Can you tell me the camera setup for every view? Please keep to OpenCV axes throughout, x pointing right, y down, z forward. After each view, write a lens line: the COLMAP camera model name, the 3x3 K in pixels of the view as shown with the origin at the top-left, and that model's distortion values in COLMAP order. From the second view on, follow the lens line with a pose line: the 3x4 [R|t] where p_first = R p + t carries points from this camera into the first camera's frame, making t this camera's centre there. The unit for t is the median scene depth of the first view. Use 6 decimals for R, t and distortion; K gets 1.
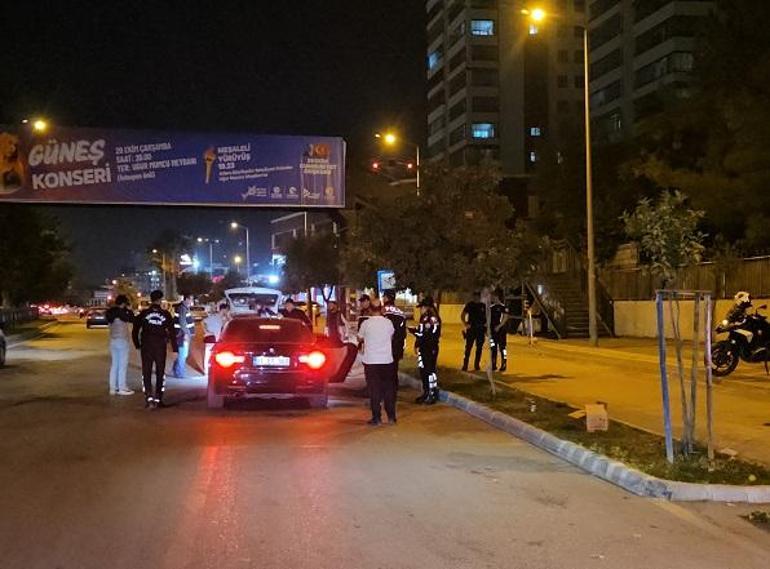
lens RADIAL K [[839.4, 0, 385.0], [0, 839.4, 284.5], [0, 0, 1]] dist [-0.000187, -0.000470]
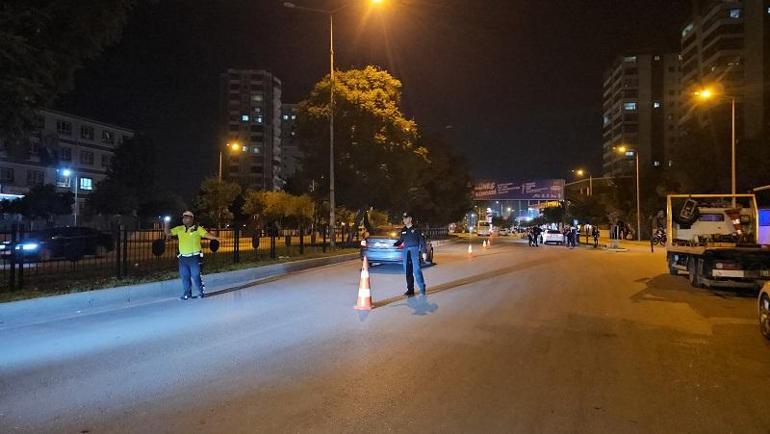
lens RADIAL K [[503.5, 0, 385.0], [0, 503.5, 217.0], [0, 0, 1]] dist [0.004879, -0.037164]
pose [[0.929035, 0.018651, -0.369522, 0.012166], [-0.019628, 0.999807, 0.001116, -0.006093], [0.369471, 0.006217, 0.929221, -0.451810]]
